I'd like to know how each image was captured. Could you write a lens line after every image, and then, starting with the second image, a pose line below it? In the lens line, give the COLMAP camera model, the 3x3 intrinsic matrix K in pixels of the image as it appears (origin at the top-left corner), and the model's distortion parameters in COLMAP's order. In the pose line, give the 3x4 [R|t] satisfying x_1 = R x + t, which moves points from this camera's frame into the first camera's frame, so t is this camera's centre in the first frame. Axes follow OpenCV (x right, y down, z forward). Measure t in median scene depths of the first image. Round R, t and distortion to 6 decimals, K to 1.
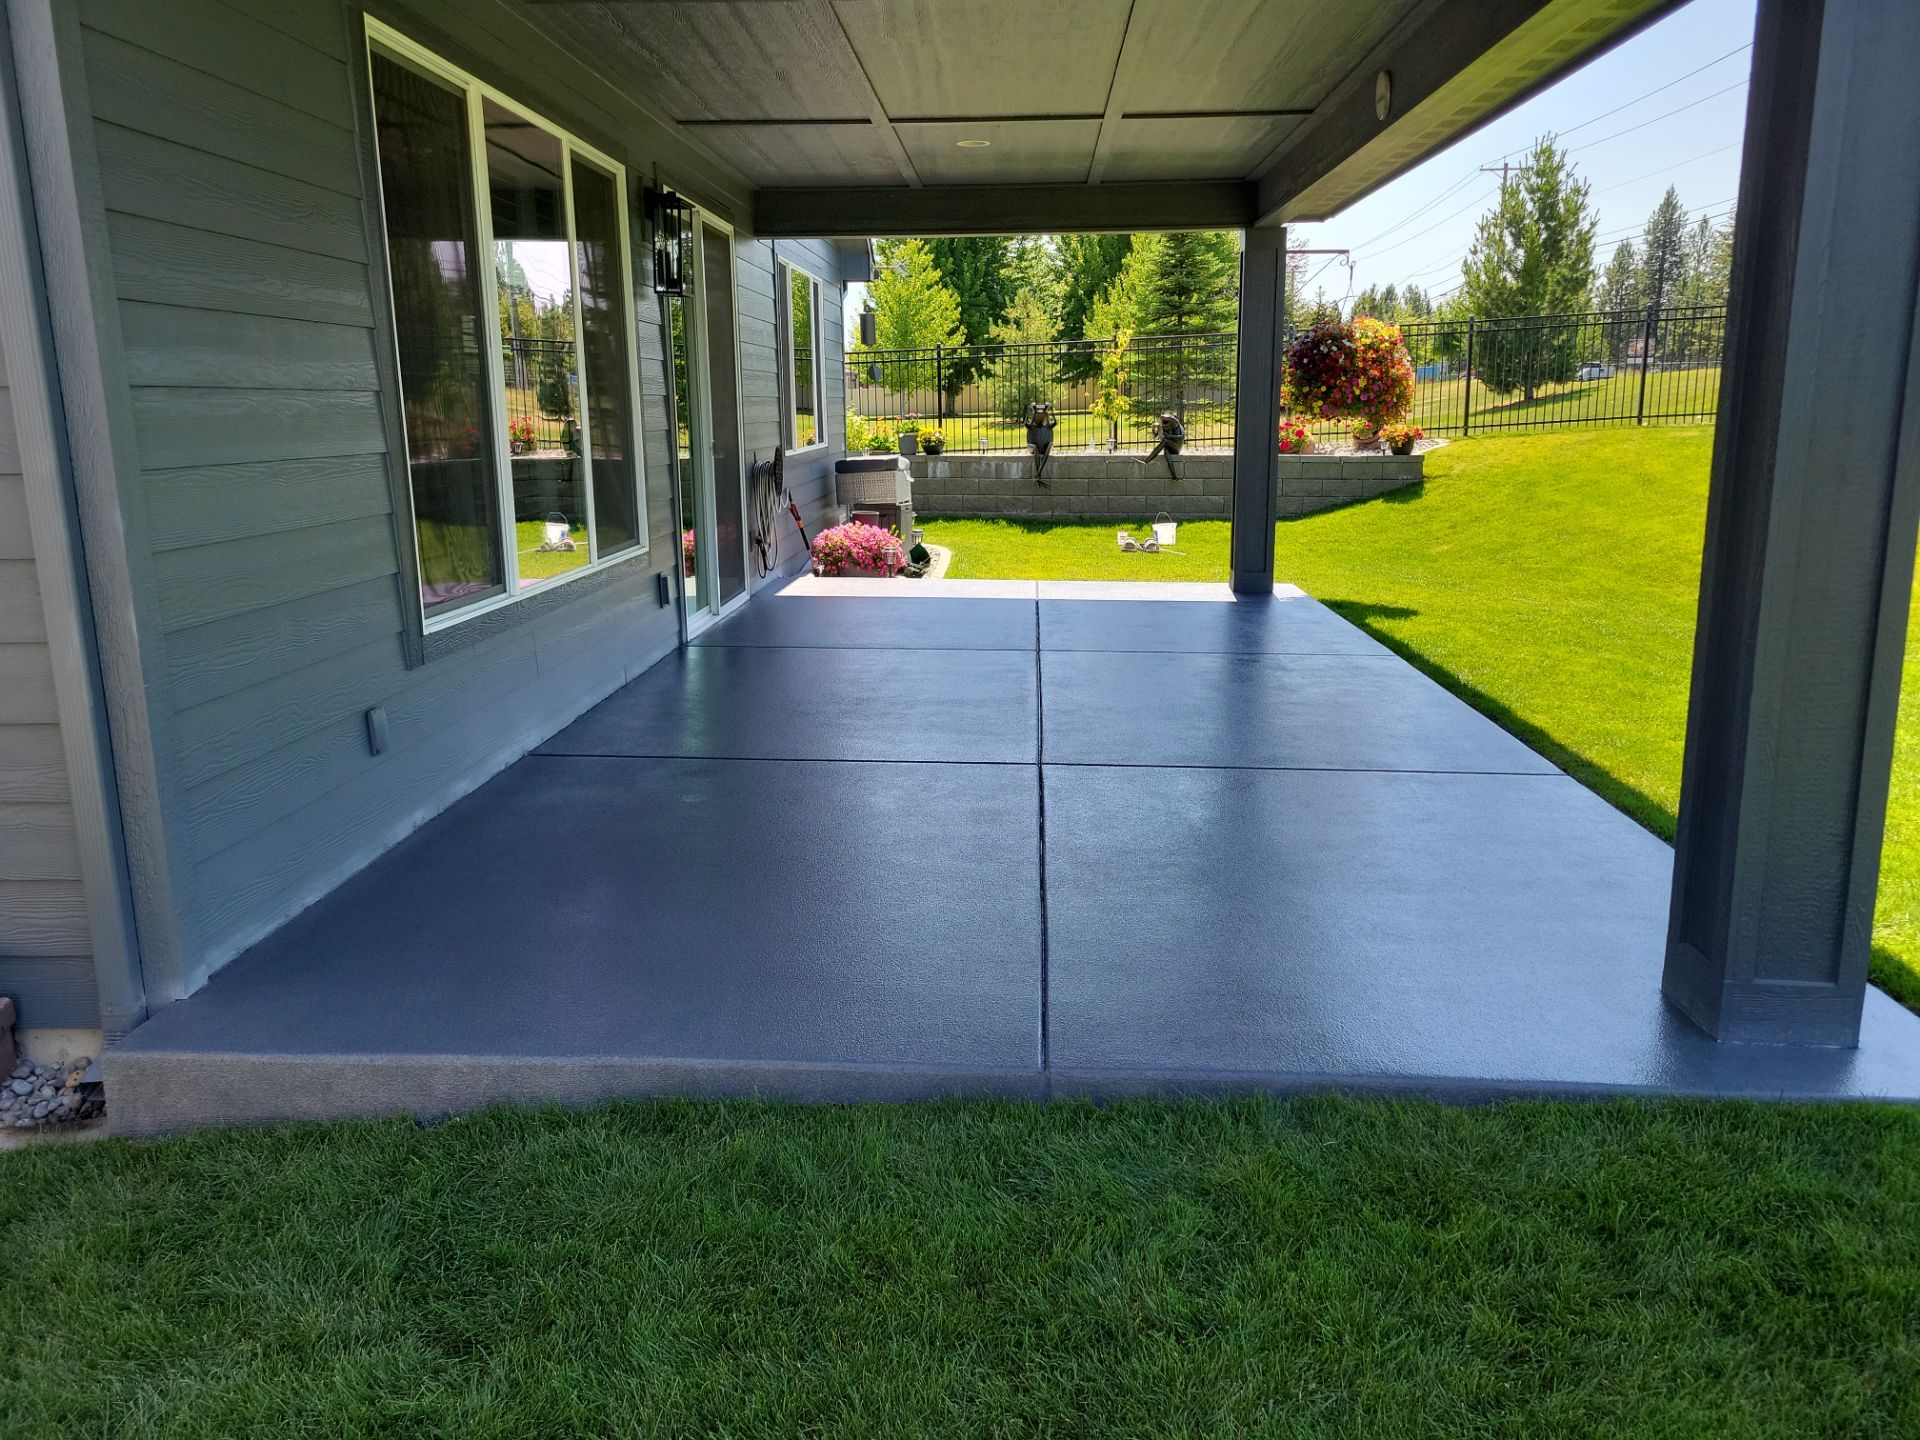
lens RADIAL K [[1442.4, 0, 956.4], [0, 1442.4, 708.2], [0, 0, 1]] dist [0.058126, -0.044220]
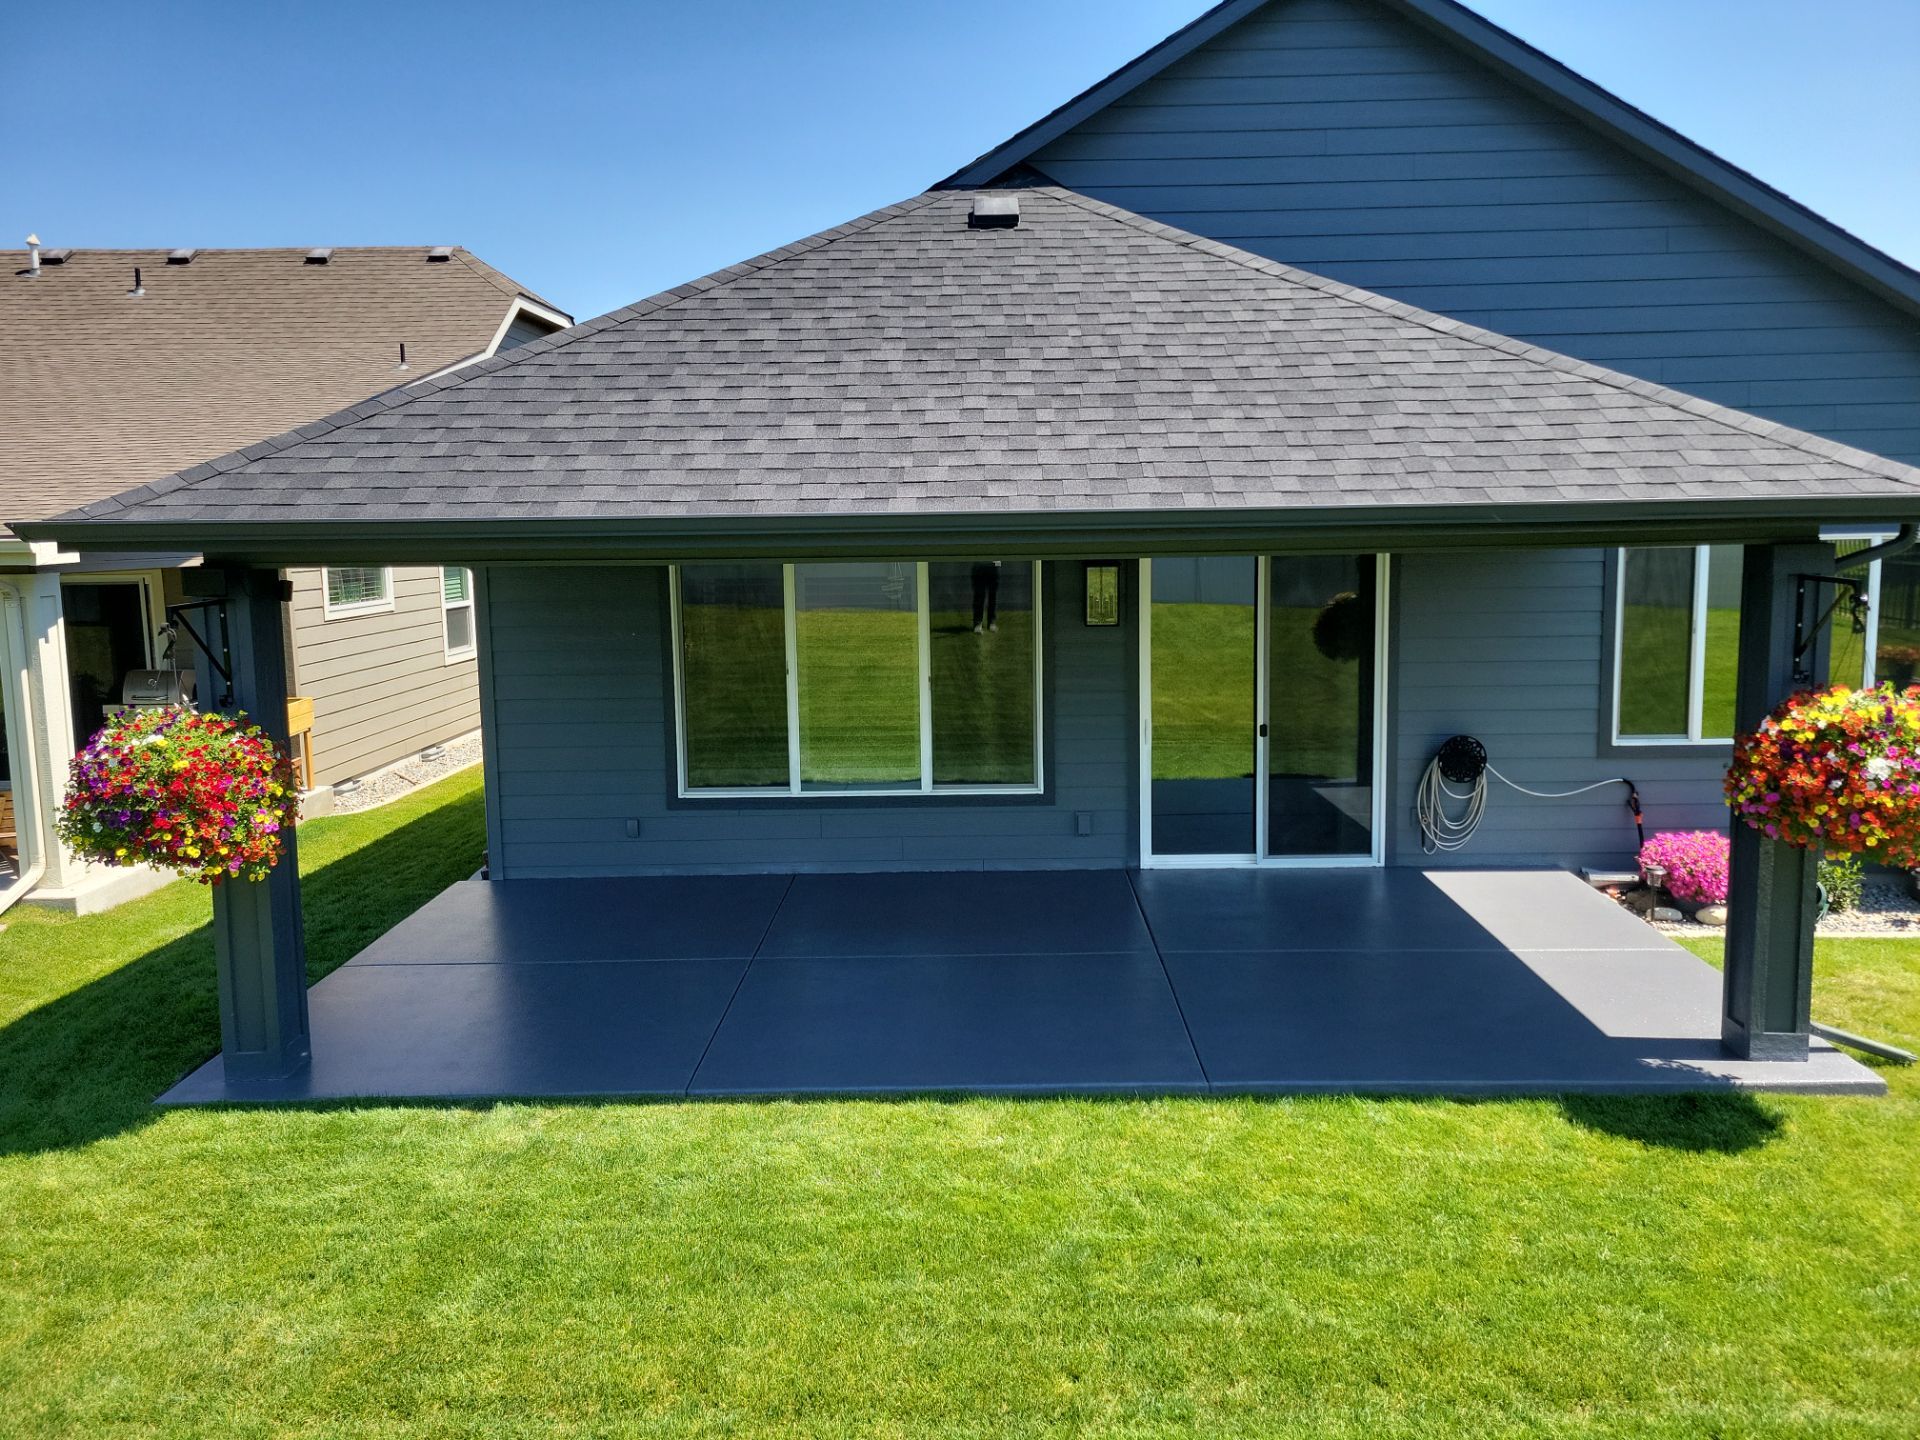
lens RADIAL K [[1442.4, 0, 981.2], [0, 1442.4, 704.2], [0, 0, 1]] dist [0.058126, -0.044220]
pose [[0.045069, 0.137981, -0.989409, 0.601236], [-0.194467, 0.972680, 0.126790, -0.181643], [0.979873, 0.186693, 0.070670, 0.395689]]
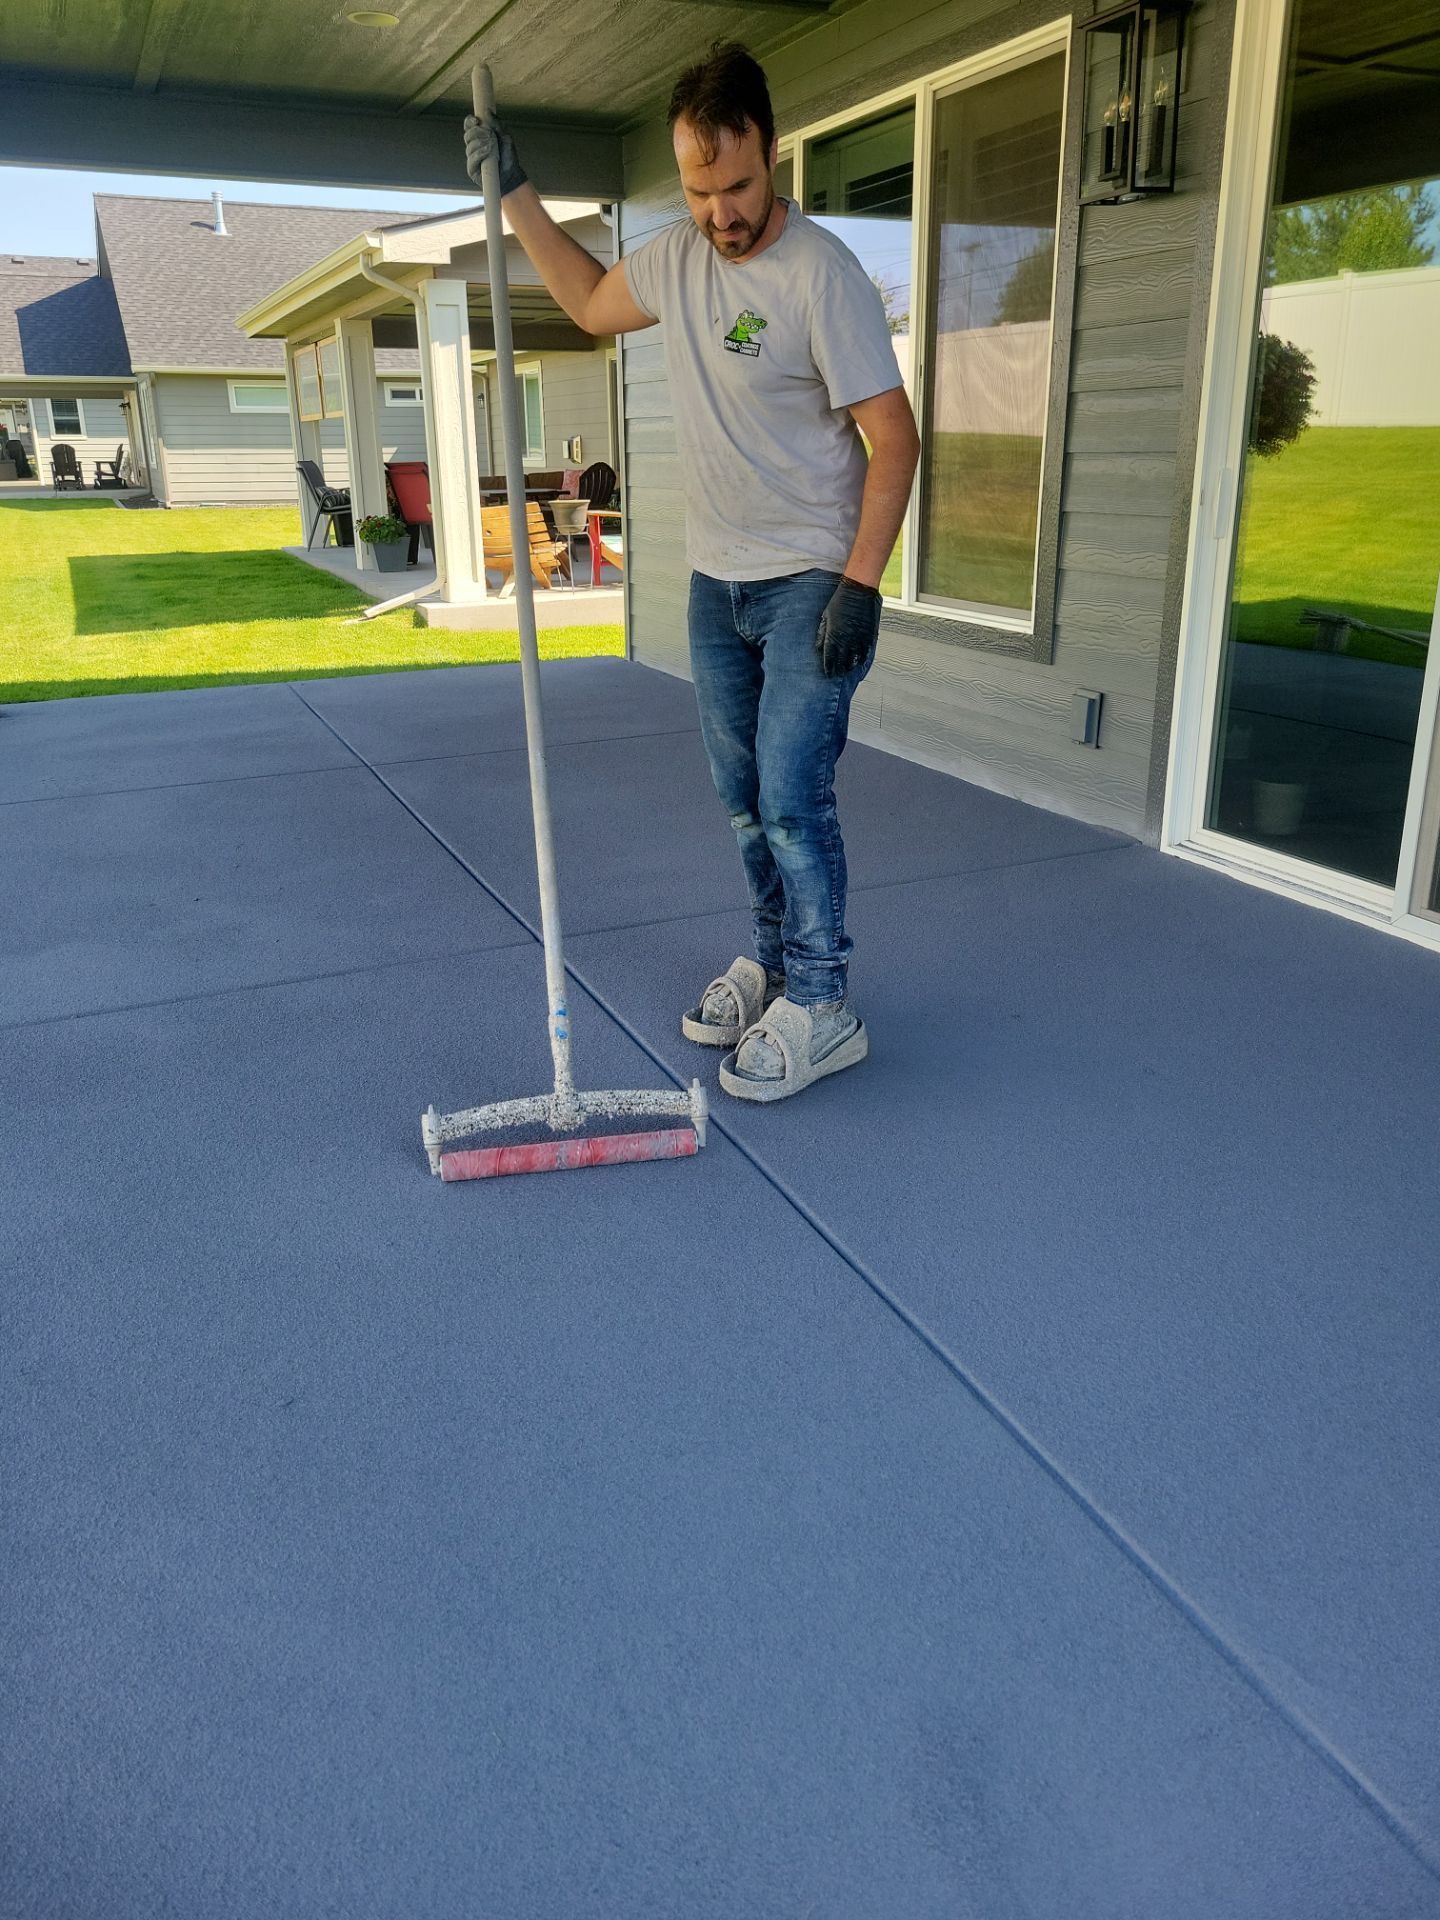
lens RADIAL K [[1460.2, 0, 730.2], [0, 1460.2, 930.3], [0, 0, 1]] dist [0.036186, -0.017441]
pose [[-0.894935, 0.156725, -0.417767, 0.105801], [-0.076438, 0.868592, 0.489597, -0.151831], [0.439601, 0.470090, -0.765354, 0.740532]]
